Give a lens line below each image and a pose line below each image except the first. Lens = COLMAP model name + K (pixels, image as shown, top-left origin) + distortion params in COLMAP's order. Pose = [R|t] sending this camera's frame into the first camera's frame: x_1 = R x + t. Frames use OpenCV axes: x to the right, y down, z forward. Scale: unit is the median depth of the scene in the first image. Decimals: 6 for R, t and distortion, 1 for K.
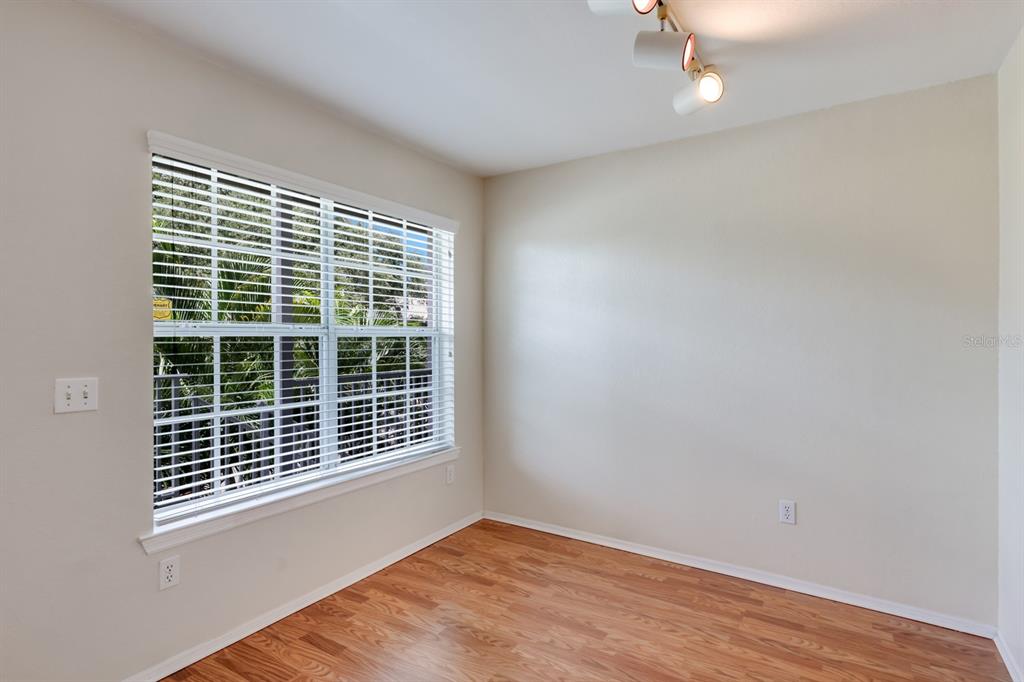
lens RADIAL K [[519.5, 0, 512.0], [0, 519.5, 341.0], [0, 0, 1]] dist [0.021197, 0.000180]
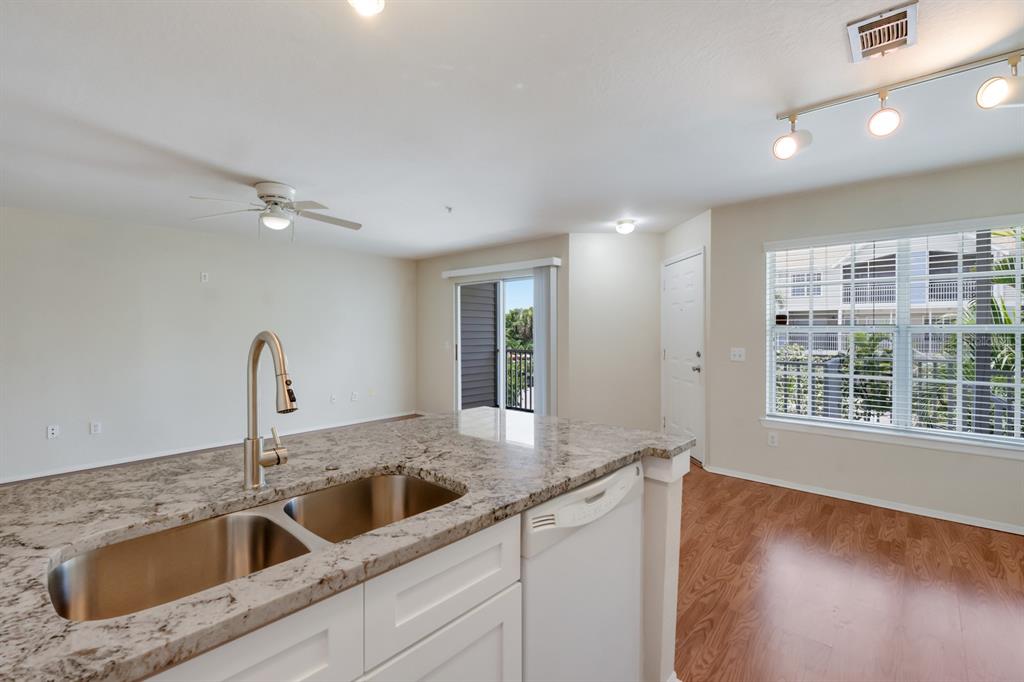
lens RADIAL K [[452.6, 0, 512.2], [0, 452.6, 333.0], [0, 0, 1]] dist [-0.000325, -0.000284]
pose [[-0.158339, 0.007018, -0.987360, 1.055401], [-0.004930, 0.999957, 0.007898, -0.012731], [0.987373, 0.006118, -0.158297, 0.162644]]
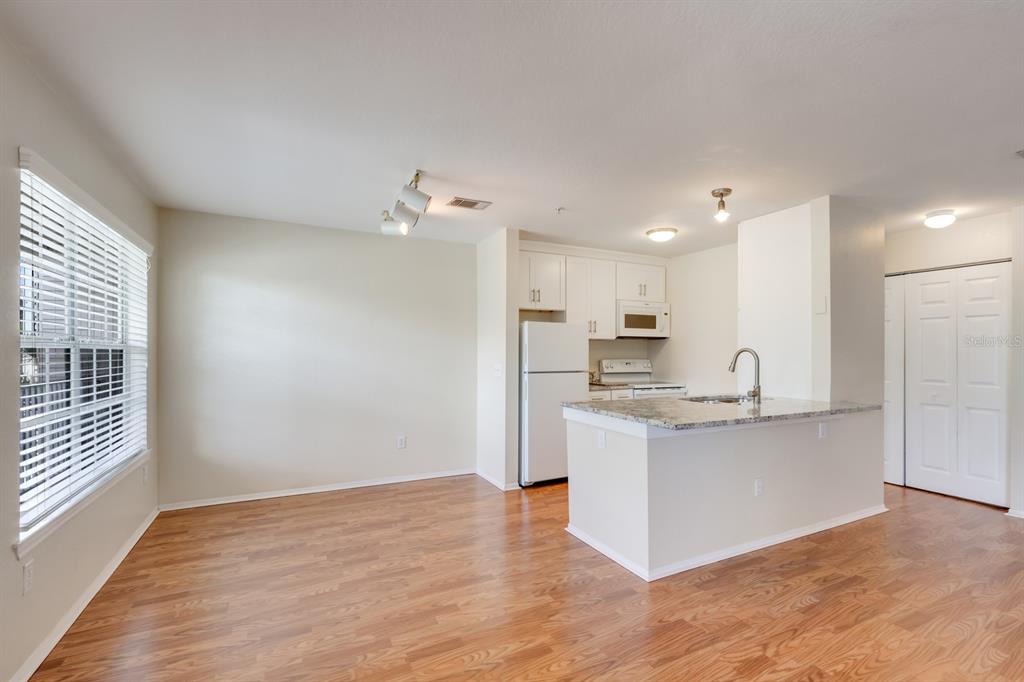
lens RADIAL K [[457.5, 0, 515.4], [0, 457.5, 350.8], [0, 0, 1]] dist [-0.000570, -0.000445]
pose [[0.507765, 0.005670, 0.861477, -0.711064], [-0.000563, 0.999980, -0.006249, 0.001127], [-0.861495, 0.002688, 0.507759, -0.213295]]
